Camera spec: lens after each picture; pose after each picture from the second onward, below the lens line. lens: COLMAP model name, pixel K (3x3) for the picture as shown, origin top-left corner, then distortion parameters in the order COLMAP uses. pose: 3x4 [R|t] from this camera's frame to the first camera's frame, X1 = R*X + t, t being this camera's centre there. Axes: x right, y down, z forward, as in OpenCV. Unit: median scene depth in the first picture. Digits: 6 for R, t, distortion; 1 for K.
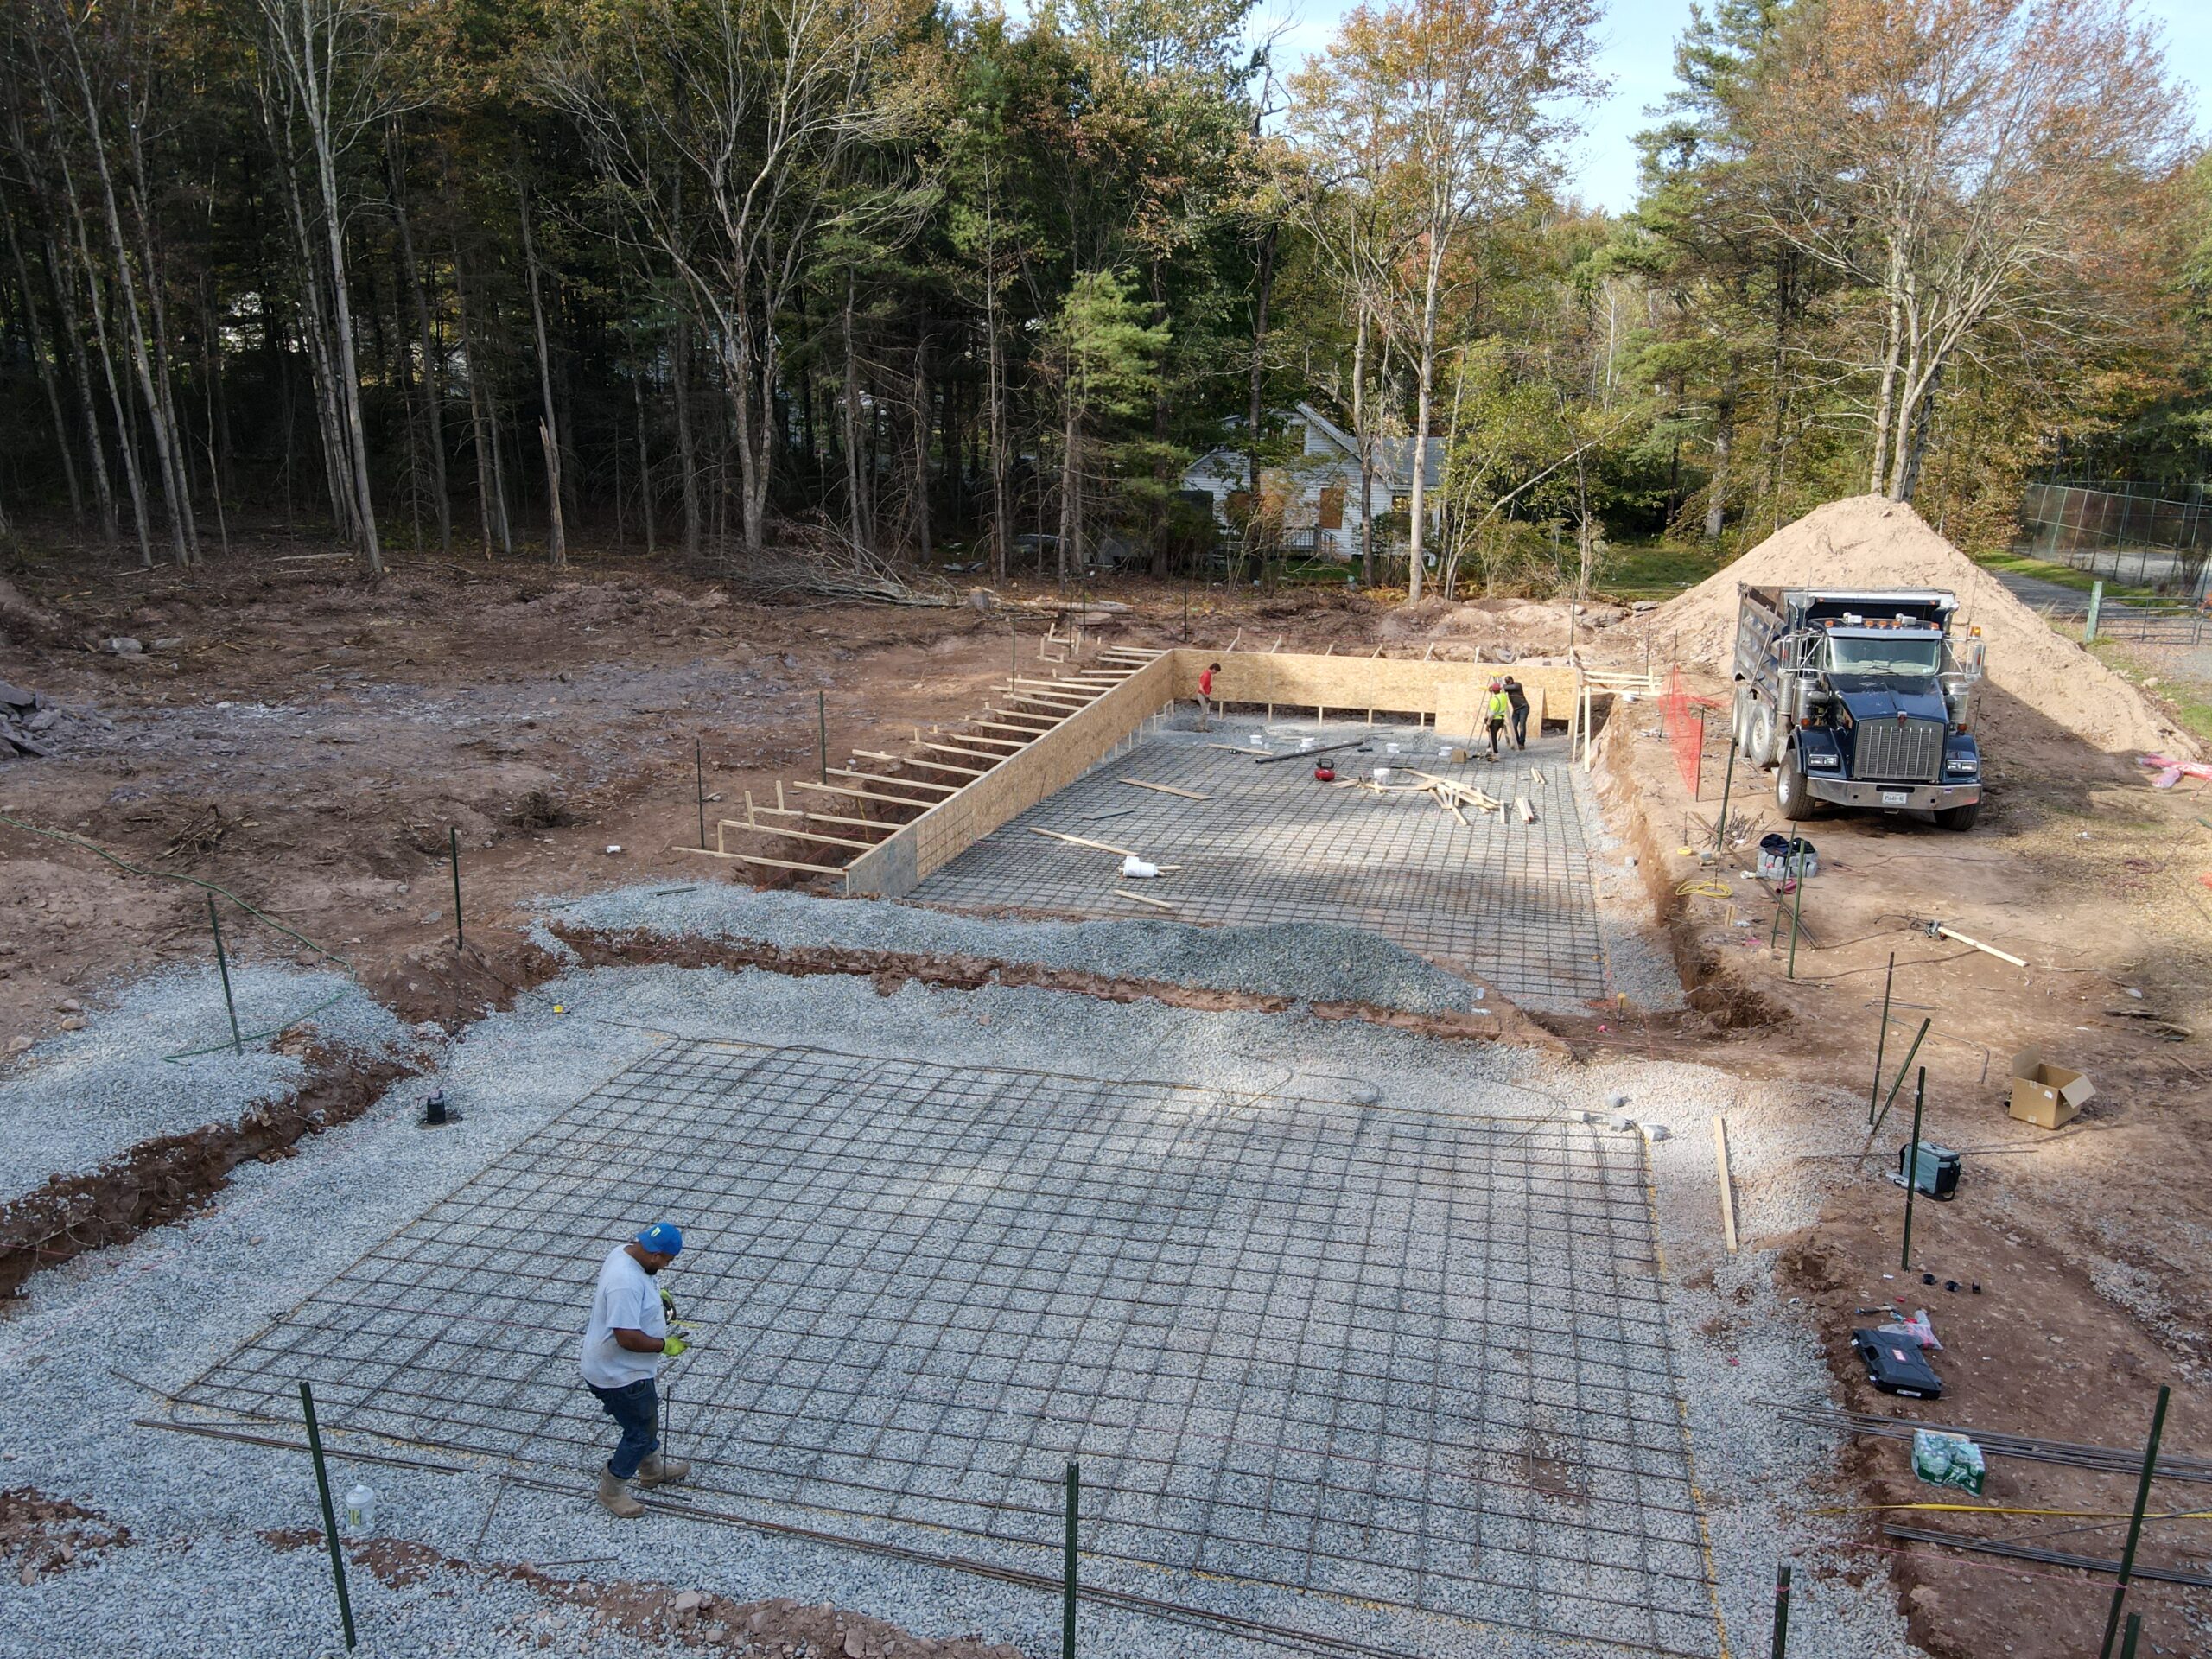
lens RADIAL K [[1589.1, 0, 1114.1], [0, 1589.1, 839.7], [0, 0, 1]] dist [0.000494, 0.019384]
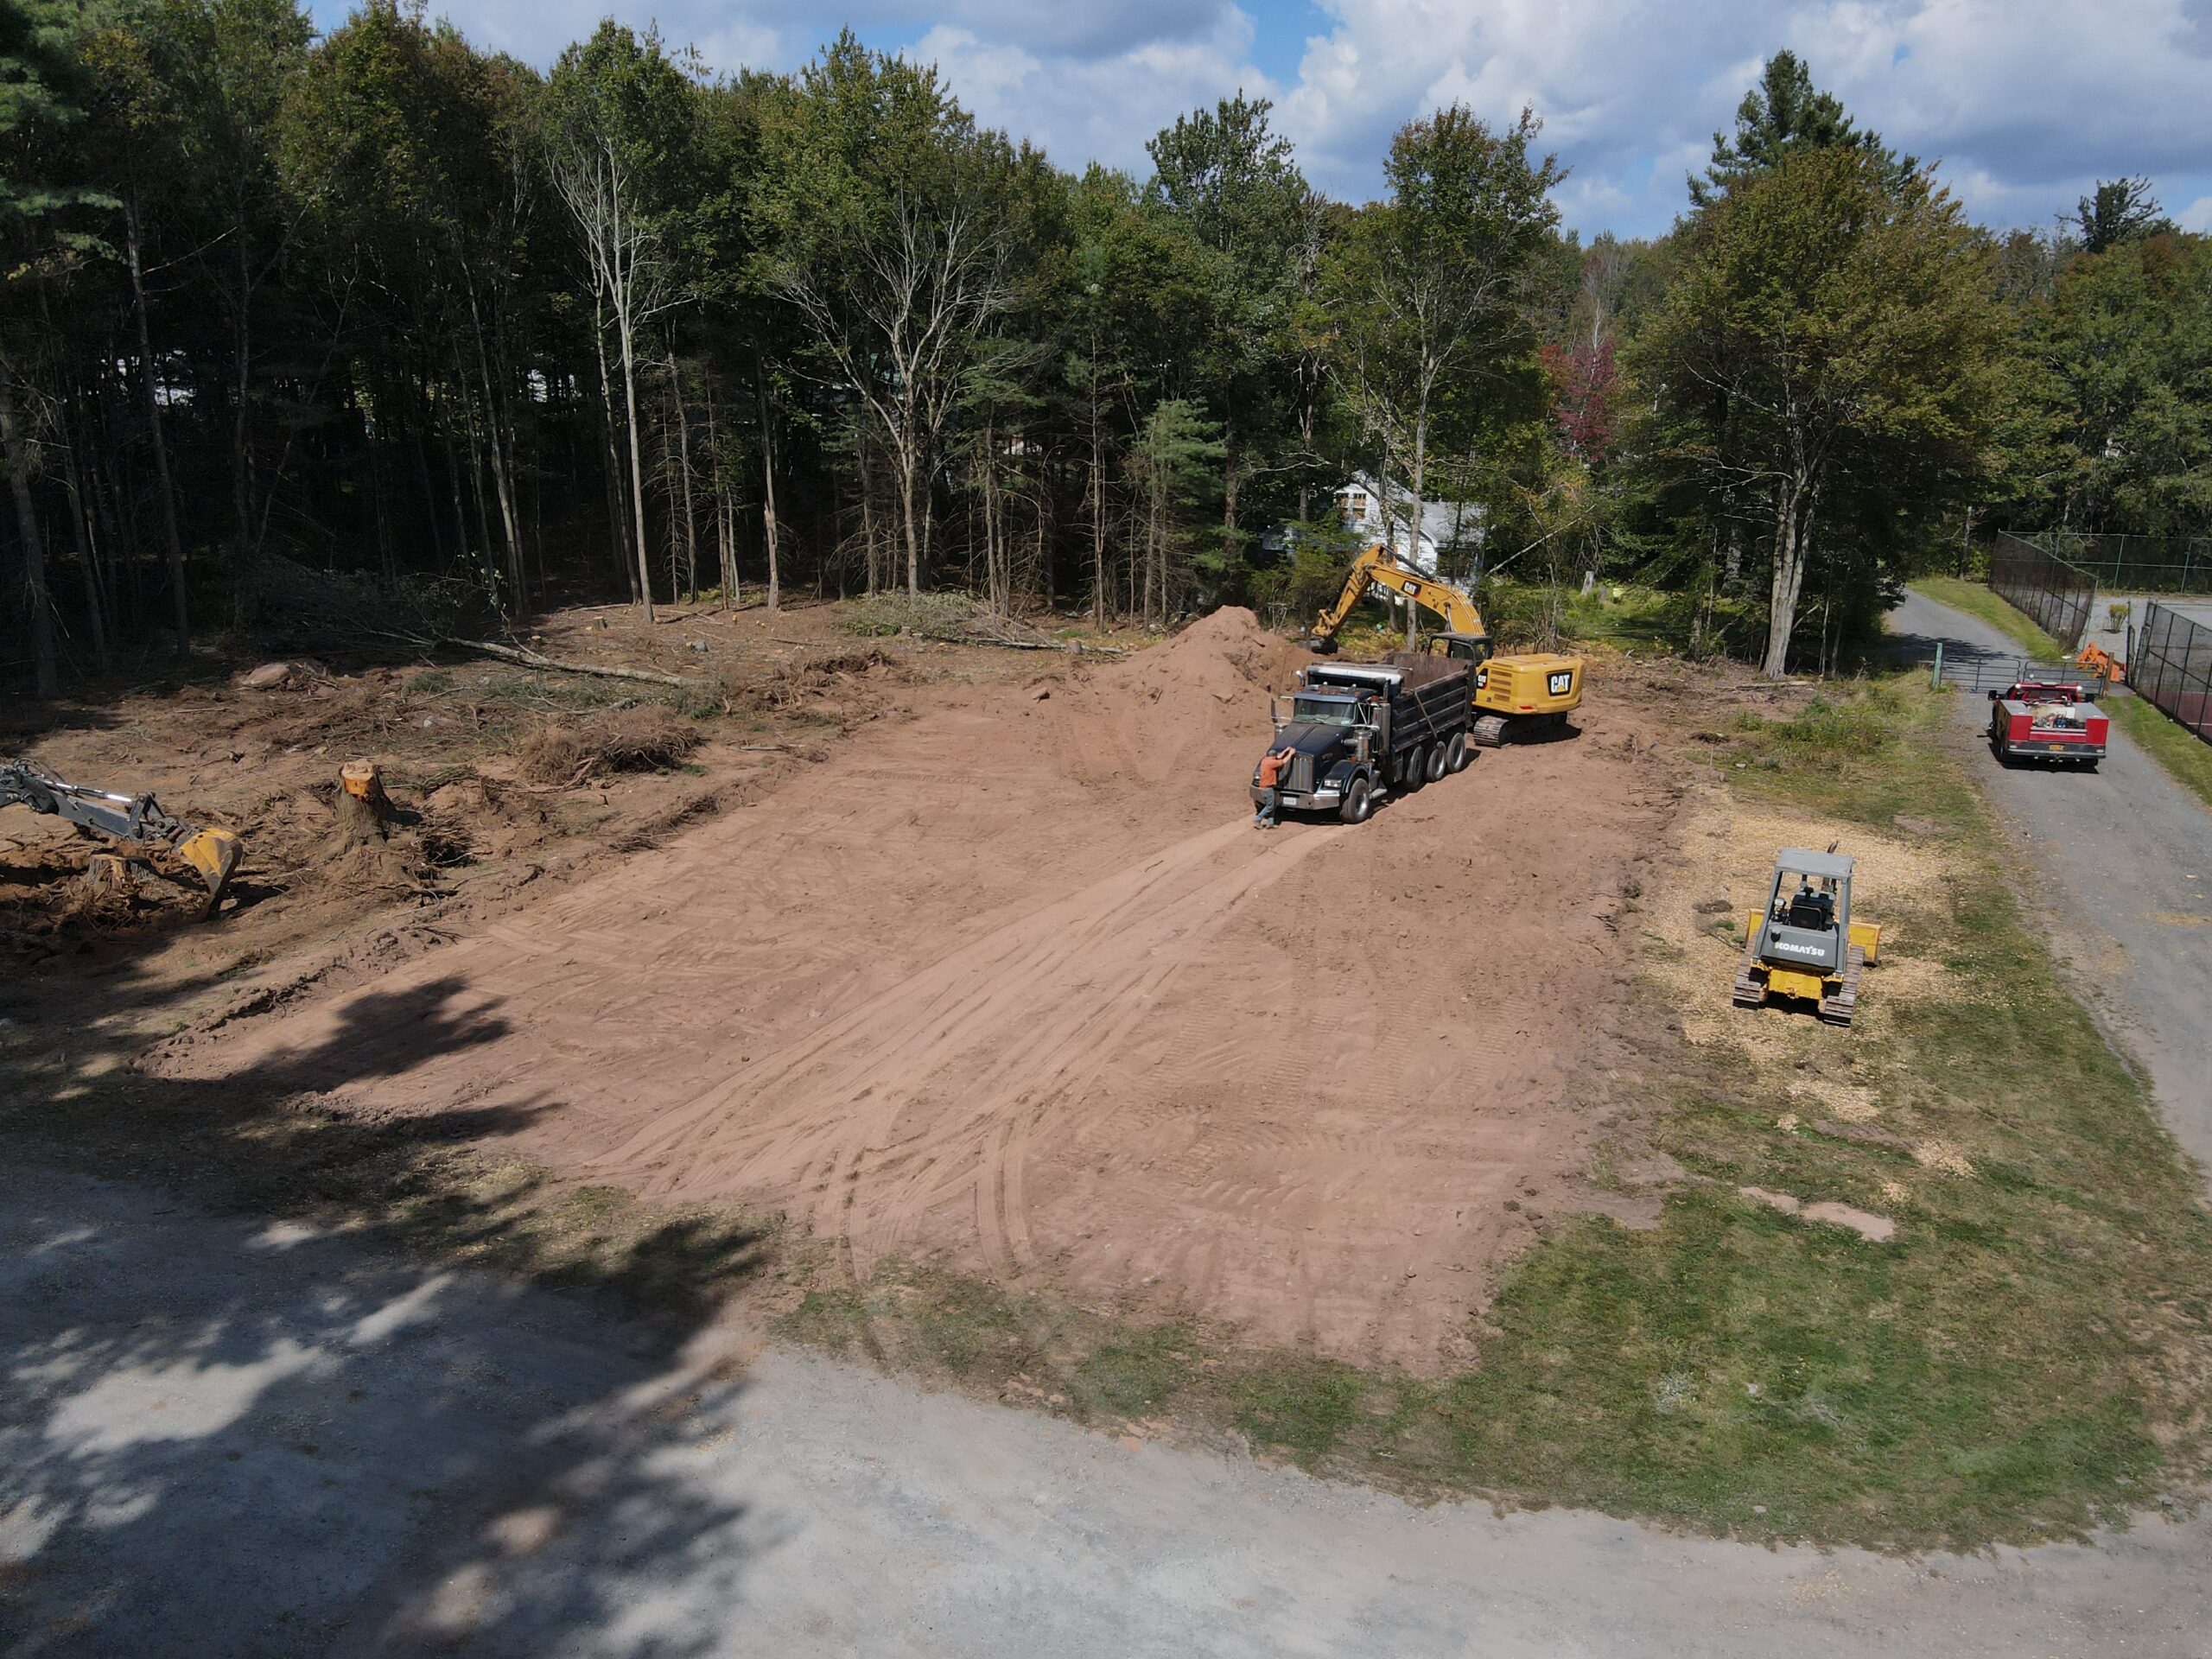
lens RADIAL K [[1589.1, 0, 1108.2], [0, 1589.1, 836.1], [0, 0, 1]] dist [0.000494, 0.019384]
pose [[0.993203, 0.025796, -0.113499, 0.097760], [-0.026005, 0.999662, -0.000365, 0.009387], [0.113451, 0.003314, 0.993538, -0.333626]]
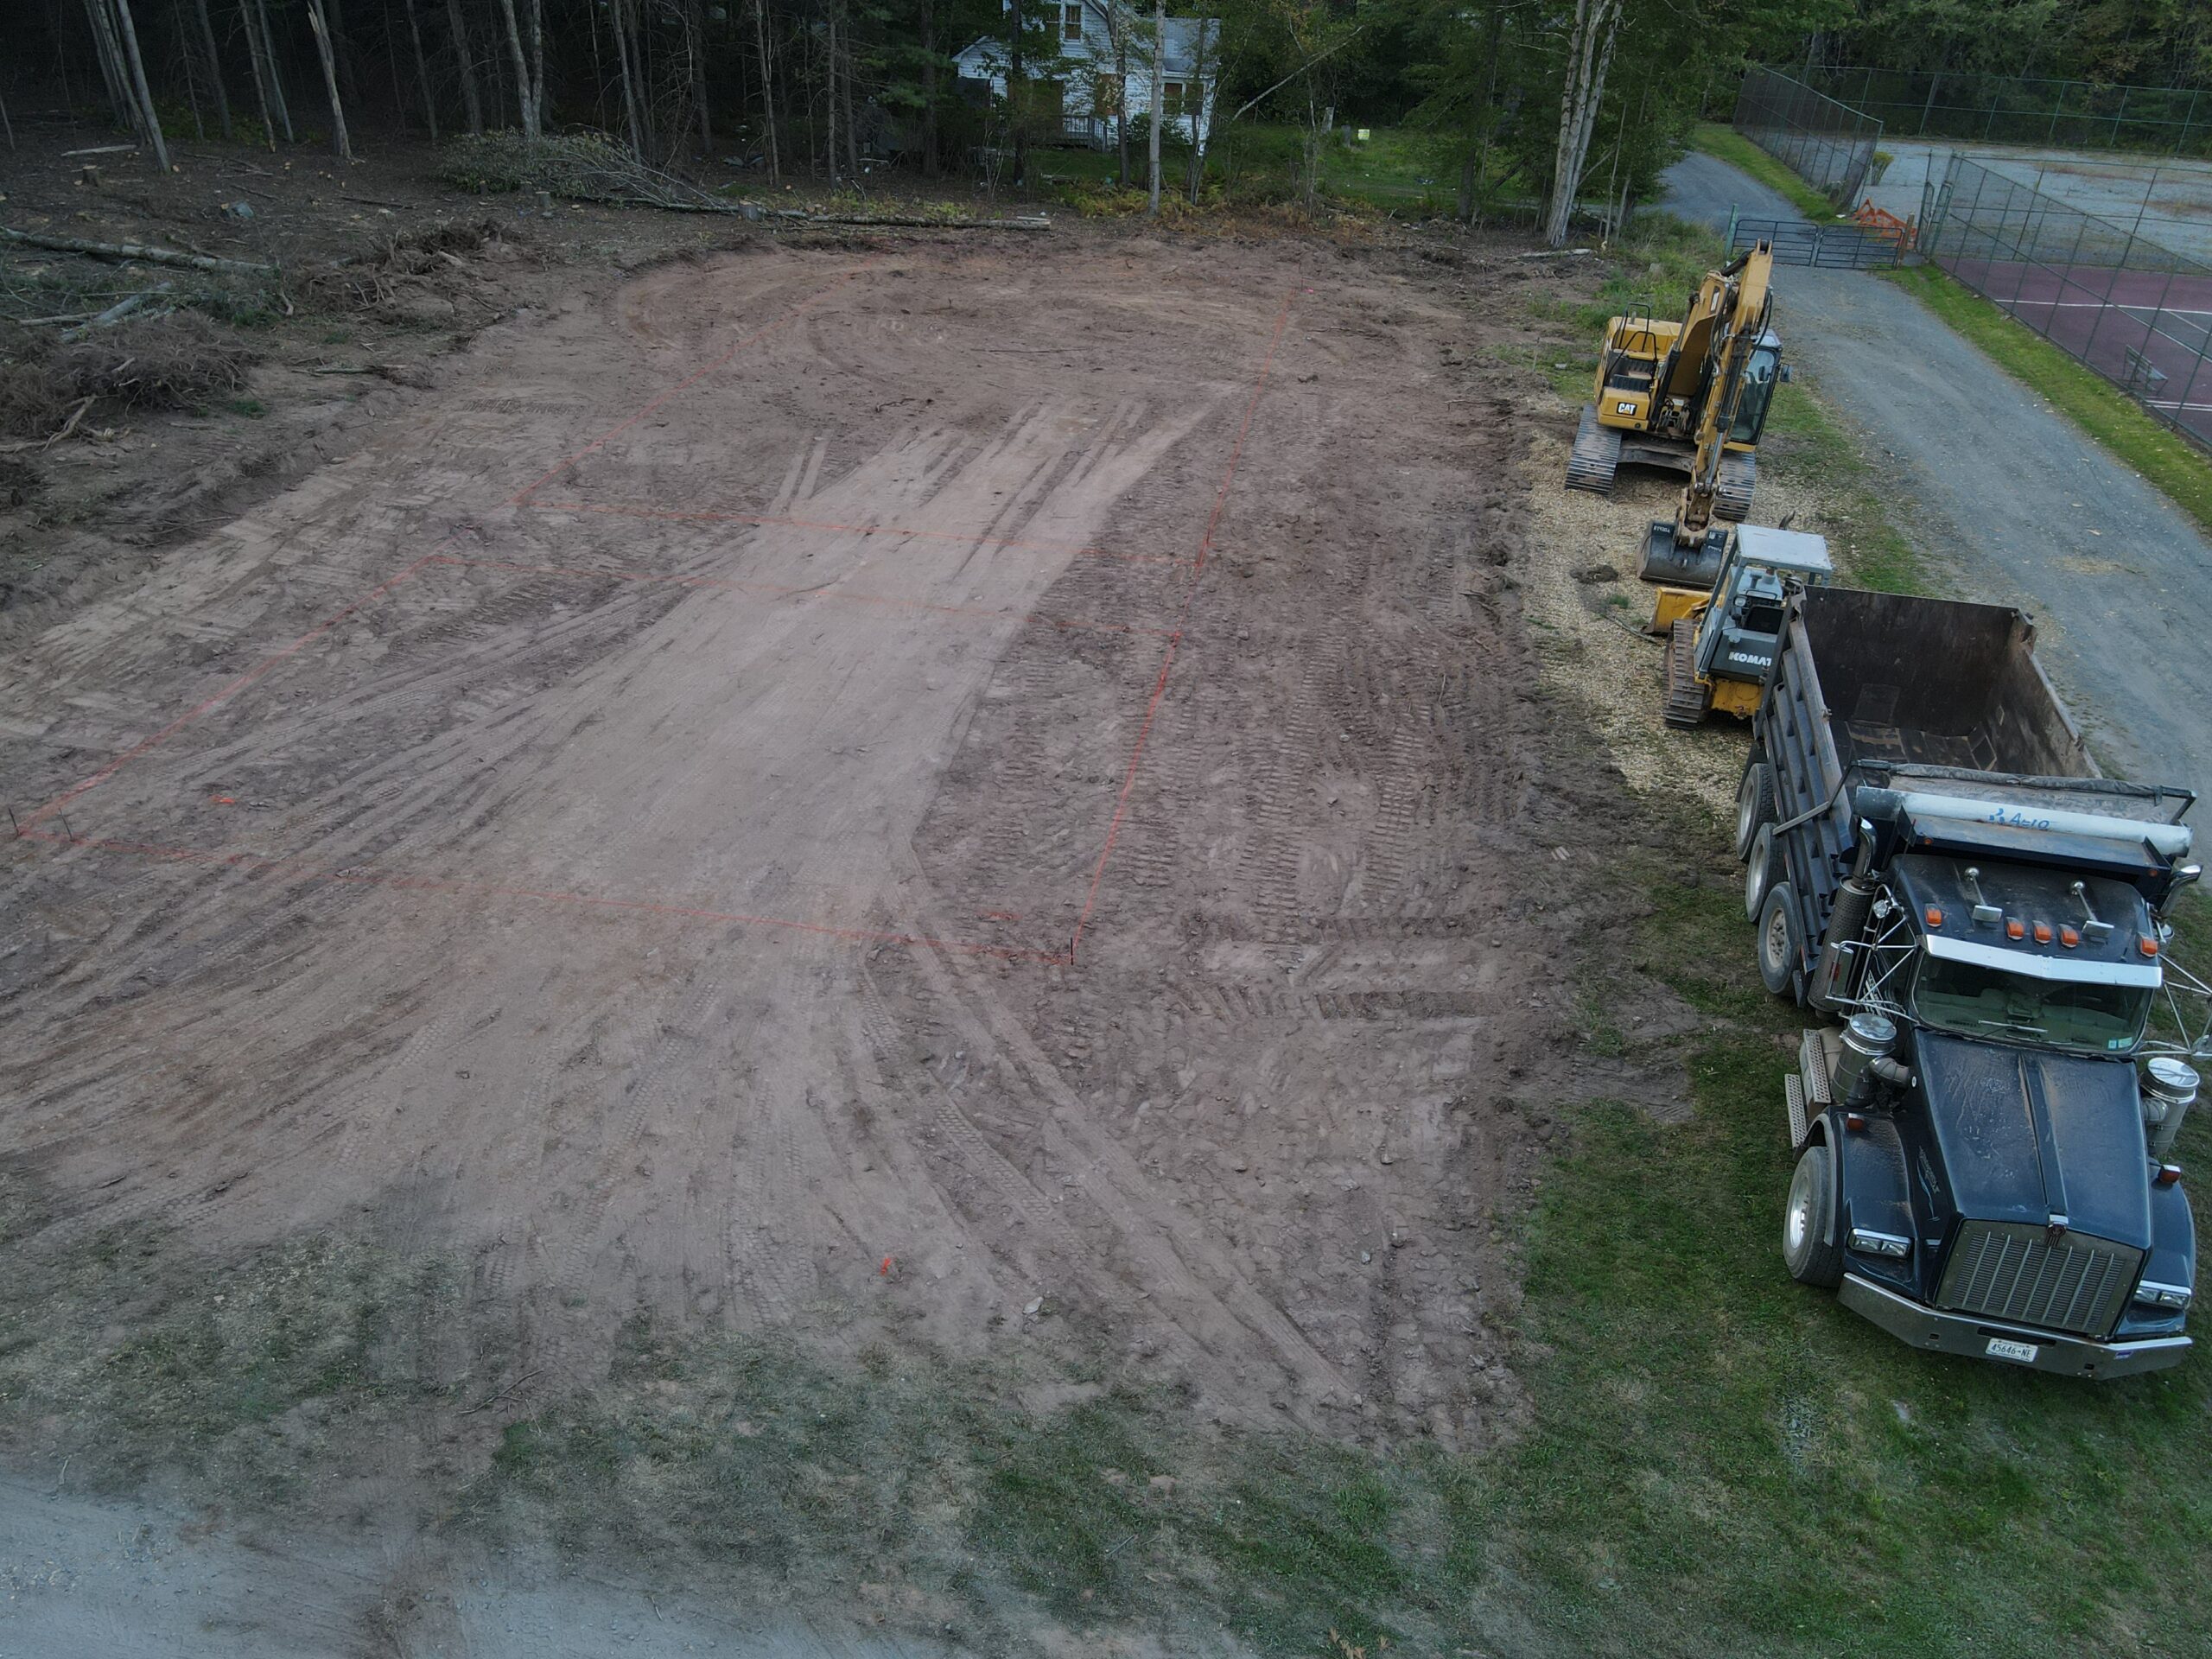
lens RADIAL K [[1589.1, 0, 1091.5], [0, 1589.1, 823.8], [0, 0, 1]] dist [0.000494, 0.019384]
pose [[0.996856, -0.017110, 0.077371, 0.056240], [-0.003610, 0.965591, 0.260041, -0.027763], [-0.079158, -0.259503, 0.962493, -0.175674]]
